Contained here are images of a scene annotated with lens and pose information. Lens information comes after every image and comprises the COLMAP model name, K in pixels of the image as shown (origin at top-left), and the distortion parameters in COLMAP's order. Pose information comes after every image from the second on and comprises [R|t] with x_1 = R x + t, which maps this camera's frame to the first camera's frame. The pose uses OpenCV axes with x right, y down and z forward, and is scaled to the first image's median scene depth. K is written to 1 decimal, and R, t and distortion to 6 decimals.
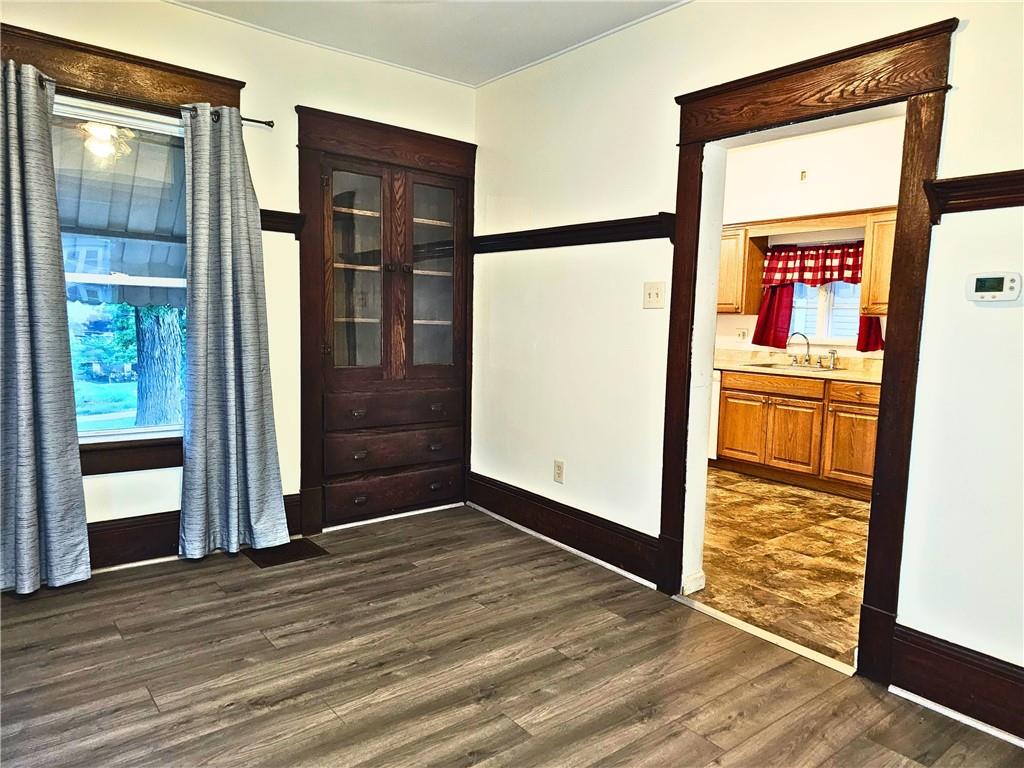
lens RADIAL K [[678.6, 0, 509.8], [0, 678.6, 394.5], [0, 0, 1]] dist [0.020414, -0.000523]
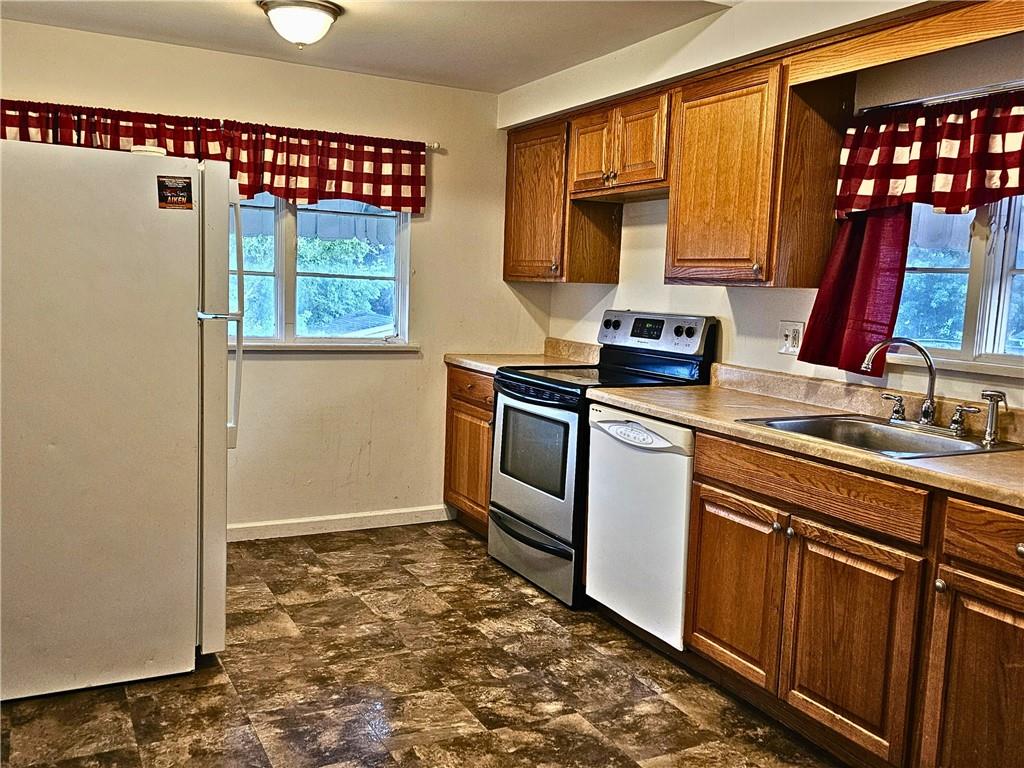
lens RADIAL K [[909.4, 0, 512.0], [0, 909.4, 384.0], [0, 0, 1]] dist [0.037581, -0.003756]
pose [[0.979599, 0.030927, -0.198570, 0.313427], [-0.030984, 0.999516, 0.002819, -0.060177], [0.198561, 0.003391, 0.980083, 0.469086]]
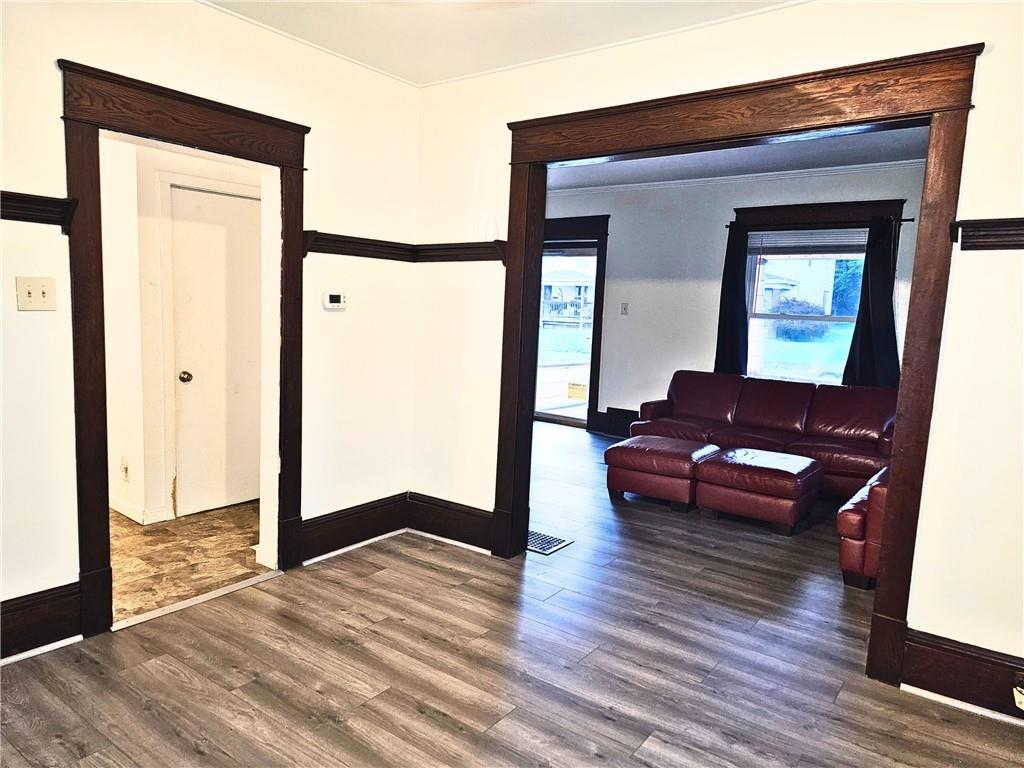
lens RADIAL K [[676.9, 0, 512.0], [0, 676.9, 384.0], [0, 0, 1]] dist [0.025242, -0.002536]
pose [[-0.246738, -0.152849, 0.956952, -0.824663], [0.068319, 0.982282, 0.174510, -0.168287], [-0.966671, 0.108437, -0.231924, 0.767202]]
